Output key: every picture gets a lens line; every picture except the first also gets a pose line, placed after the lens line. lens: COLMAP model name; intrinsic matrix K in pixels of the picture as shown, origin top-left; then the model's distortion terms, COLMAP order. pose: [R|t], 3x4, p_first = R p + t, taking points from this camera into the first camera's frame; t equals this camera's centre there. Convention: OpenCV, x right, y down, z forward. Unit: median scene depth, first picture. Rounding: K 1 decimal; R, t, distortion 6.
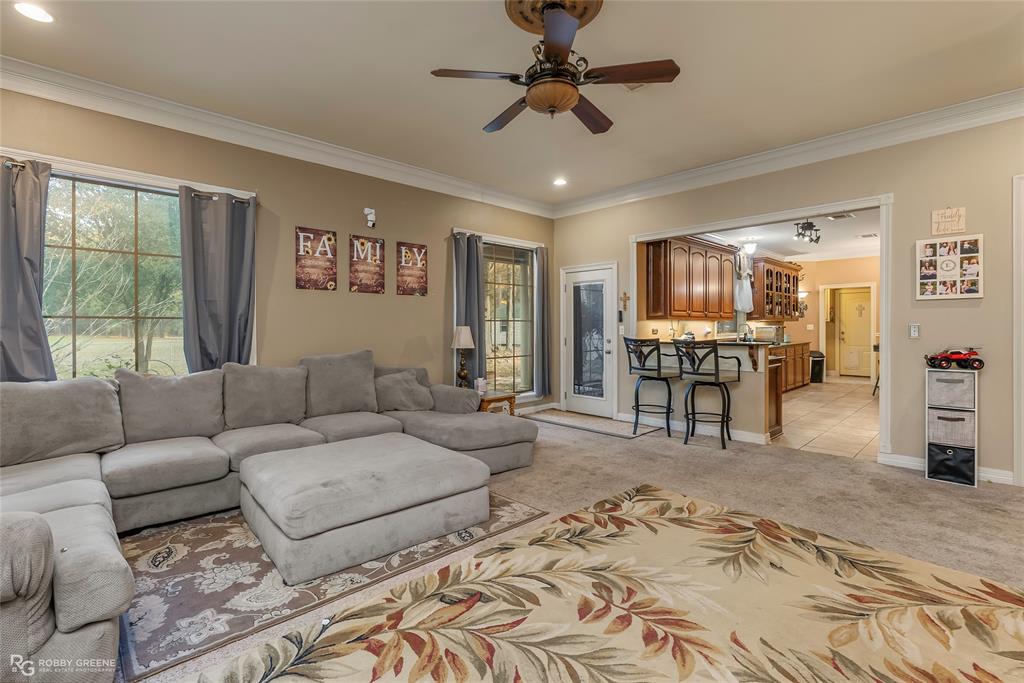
lens RADIAL K [[468.9, 0, 517.7], [0, 468.9, 334.3], [0, 0, 1]] dist [-0.009116, 0.001754]
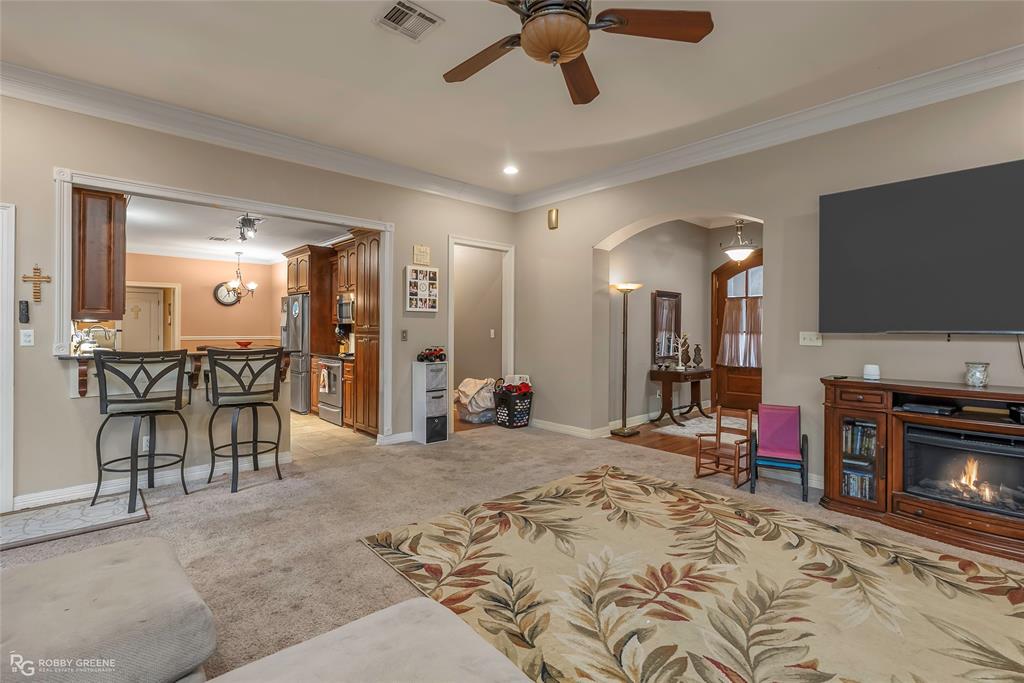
lens RADIAL K [[468.9, 0, 517.8], [0, 468.9, 331.5], [0, 0, 1]] dist [-0.009116, 0.001754]
pose [[0.025798, -0.002350, 0.999664, -0.605987], [0.012938, 0.999914, 0.002017, -0.020765], [-0.999583, 0.012882, 0.025826, 0.902136]]
